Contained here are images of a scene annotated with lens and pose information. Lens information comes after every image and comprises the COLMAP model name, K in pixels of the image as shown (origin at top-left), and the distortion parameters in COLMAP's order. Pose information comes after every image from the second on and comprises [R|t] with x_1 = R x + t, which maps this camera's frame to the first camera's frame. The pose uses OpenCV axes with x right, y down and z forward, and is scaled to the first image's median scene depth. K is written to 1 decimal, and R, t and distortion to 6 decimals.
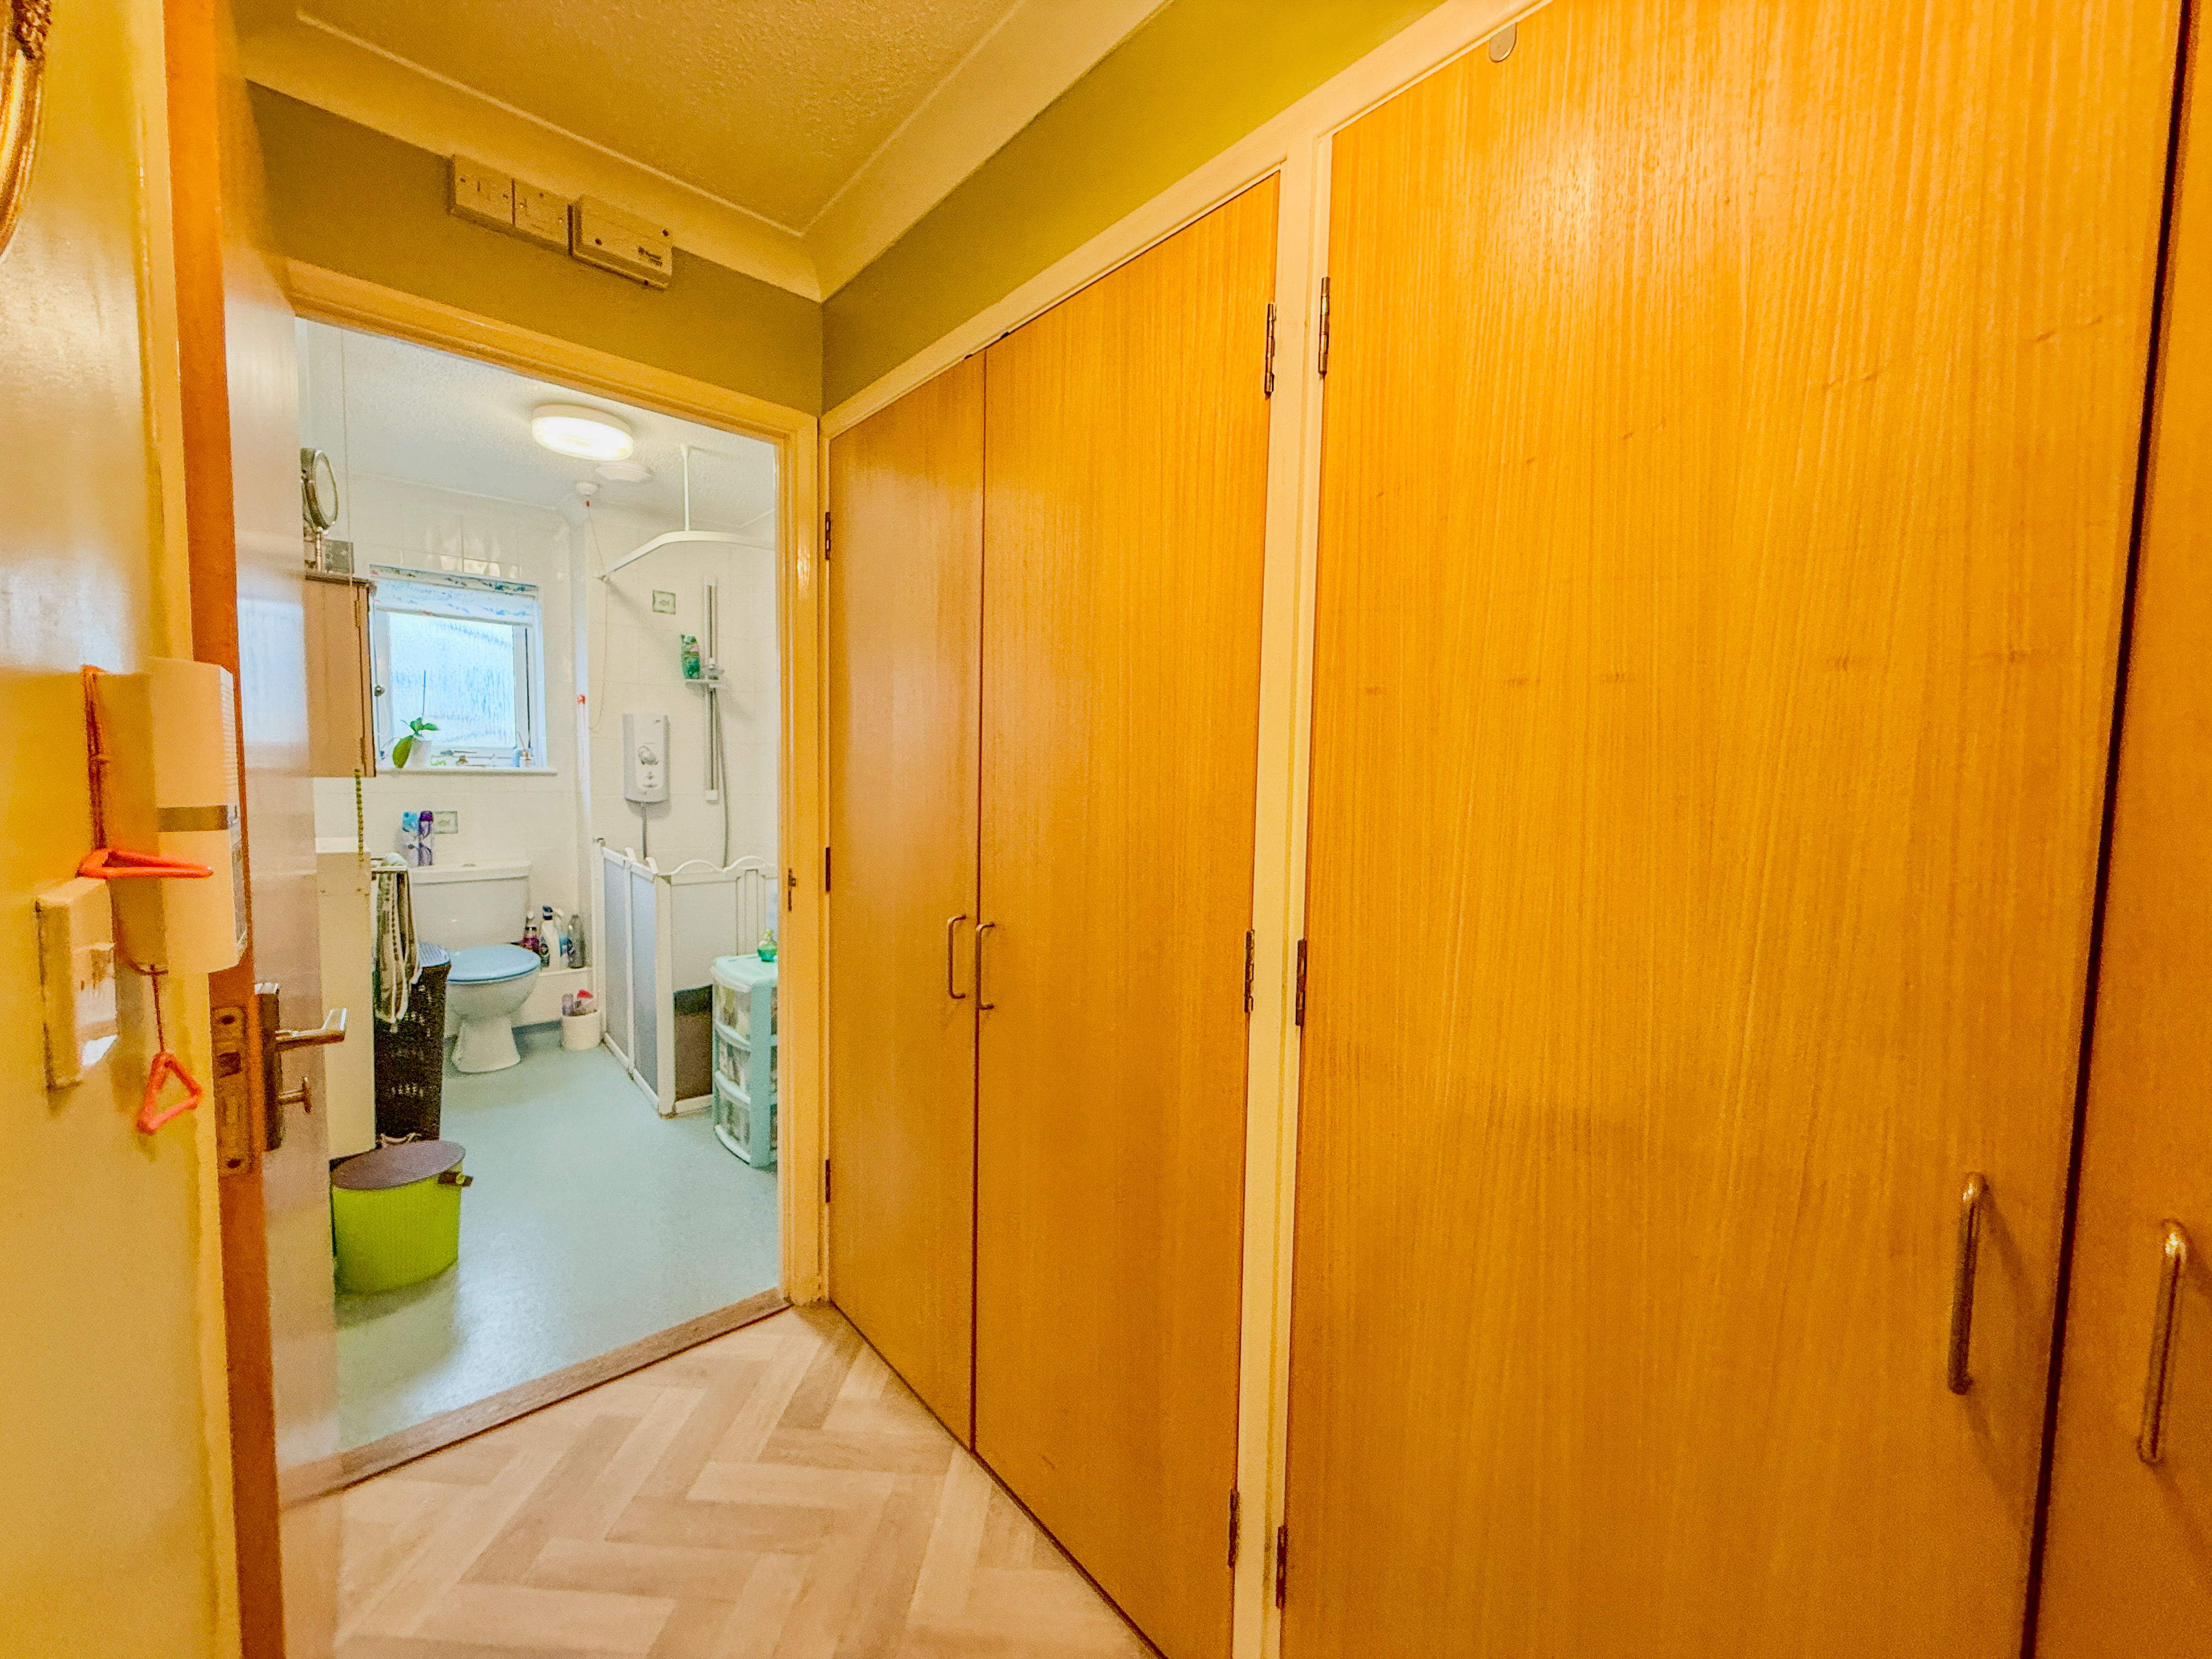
lens RADIAL K [[881.0, 0, 1106.0], [0, 881.0, 829.5], [0, 0, 1]] dist [-0.002062, 0.000083]
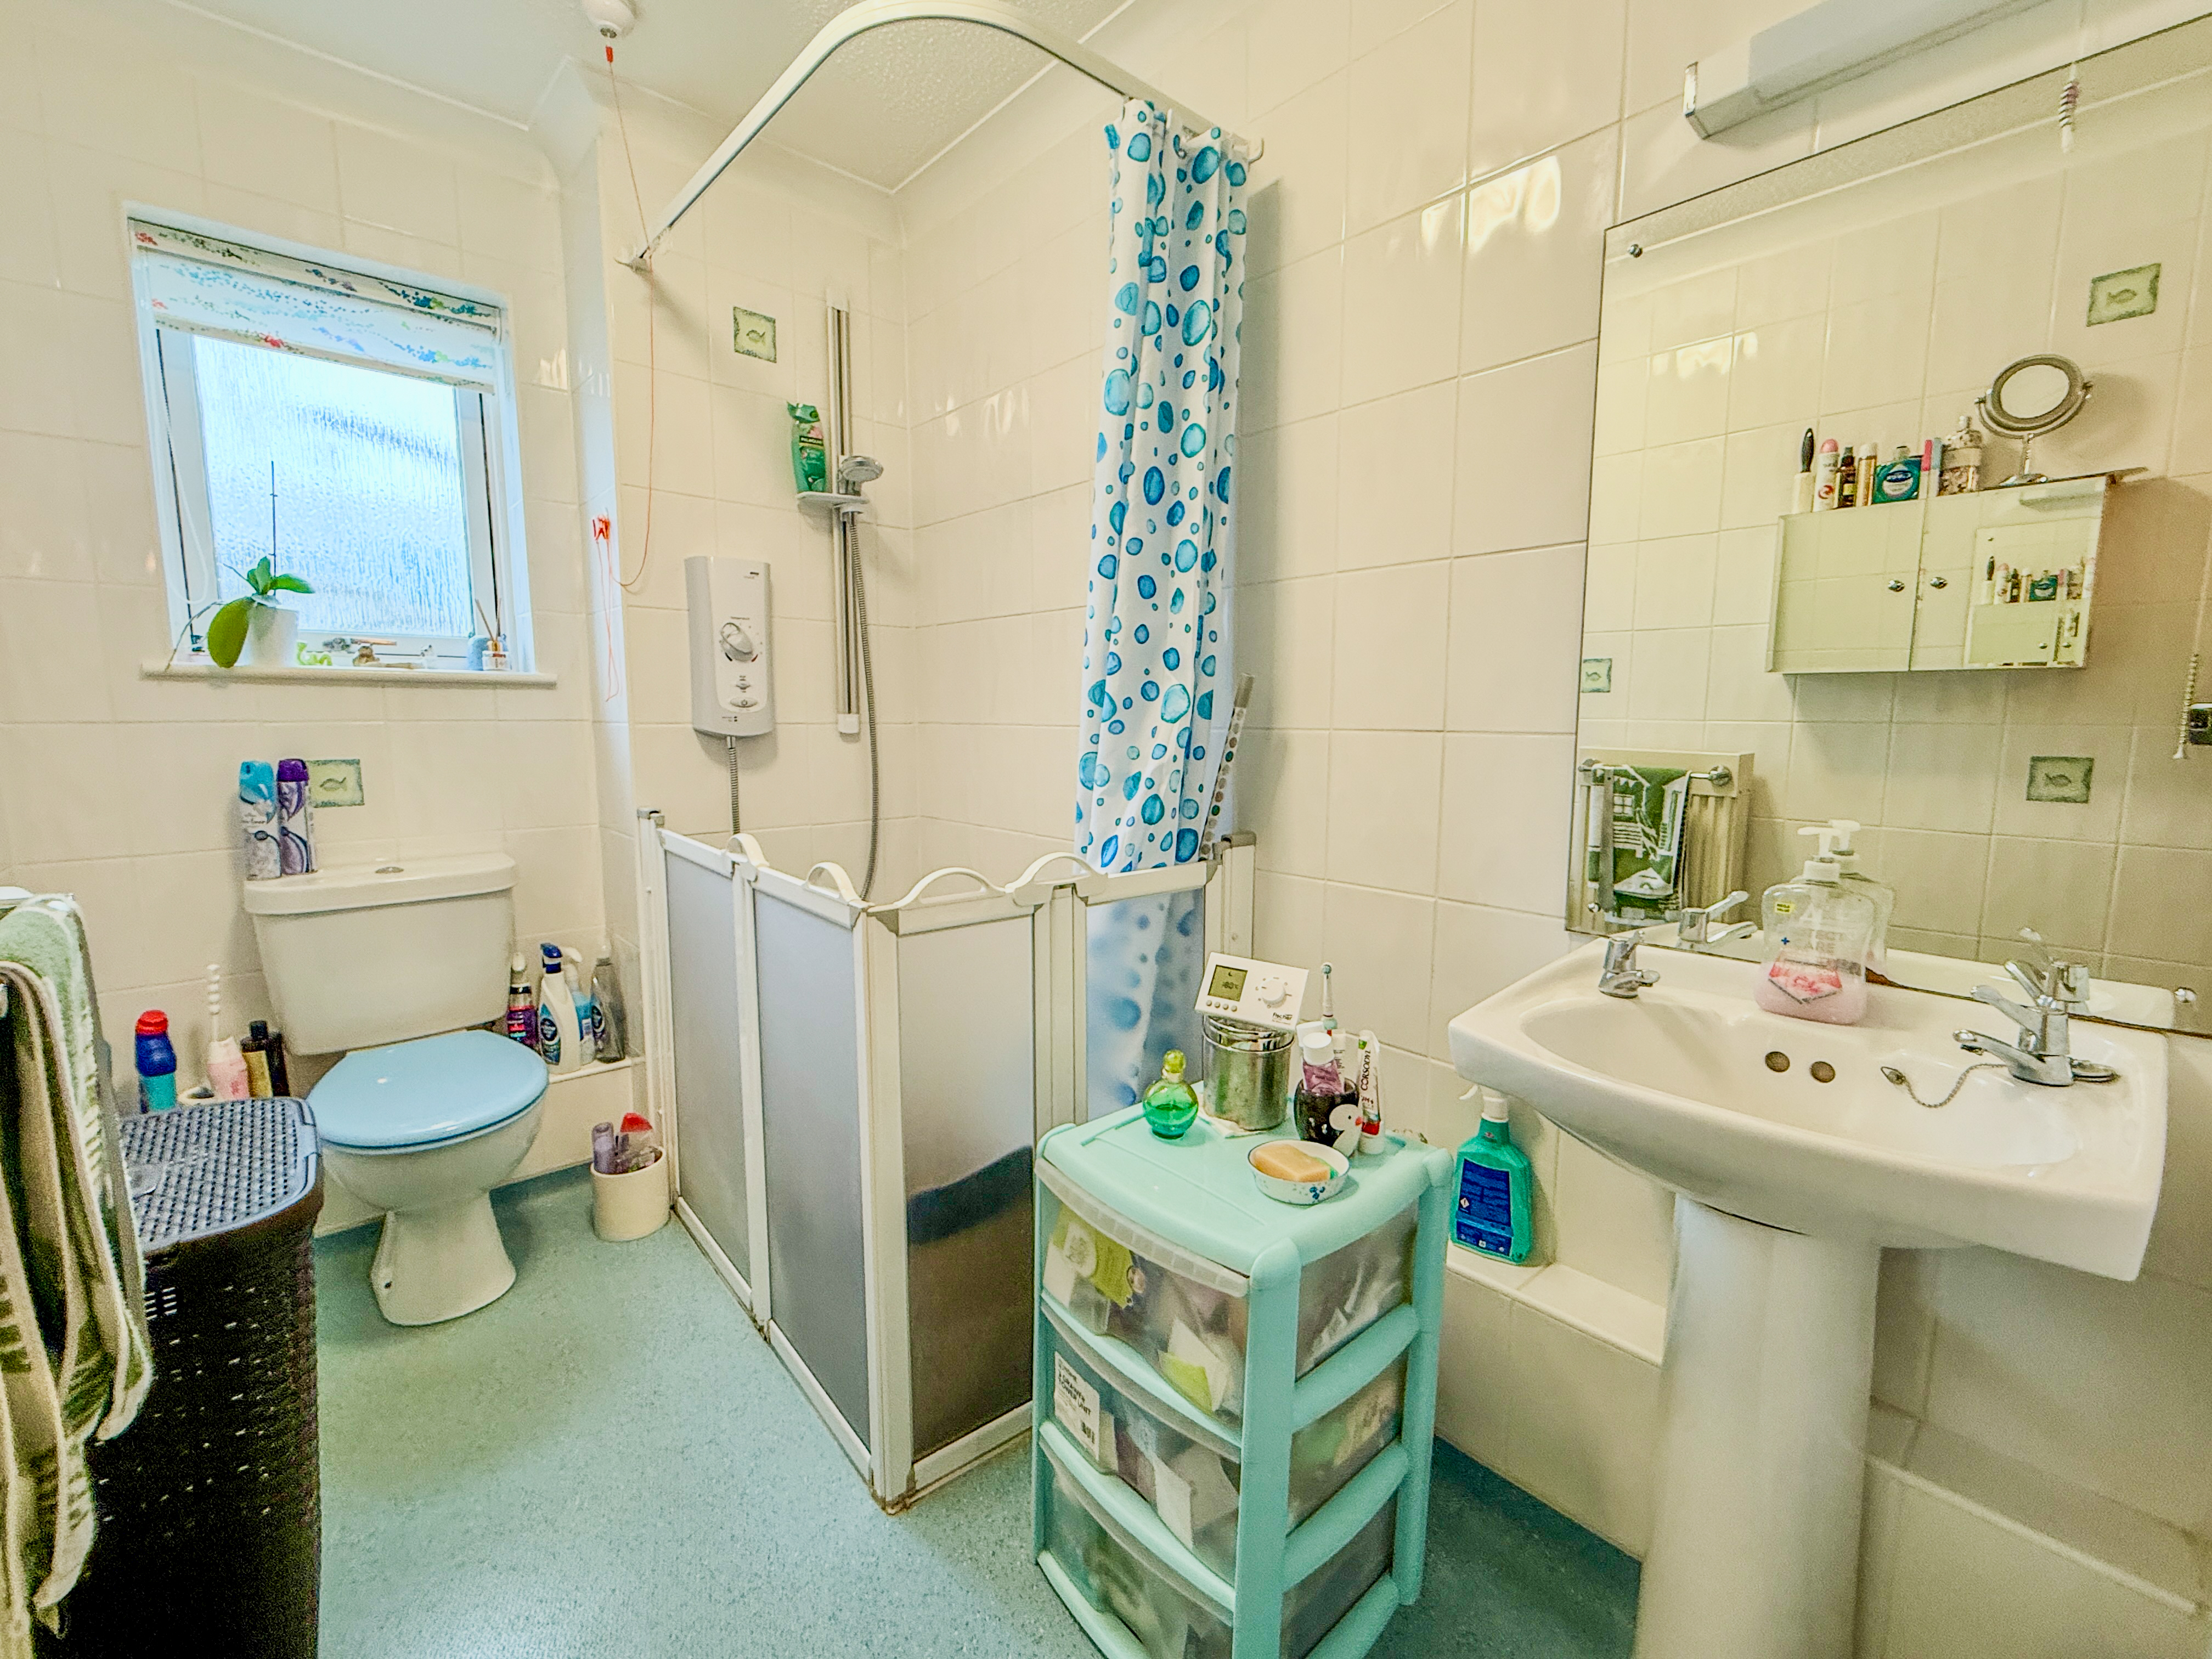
lens RADIAL K [[947.1, 0, 1106.0], [0, 947.1, 829.5], [0, 0, 1]] dist [-0.001255, -0.000327]
pose [[0.999858, -0.016474, -0.003487, -0.316620], [0.016628, 0.998611, 0.050000, -0.001459], [0.002658, -0.050051, 0.998743, 0.466585]]
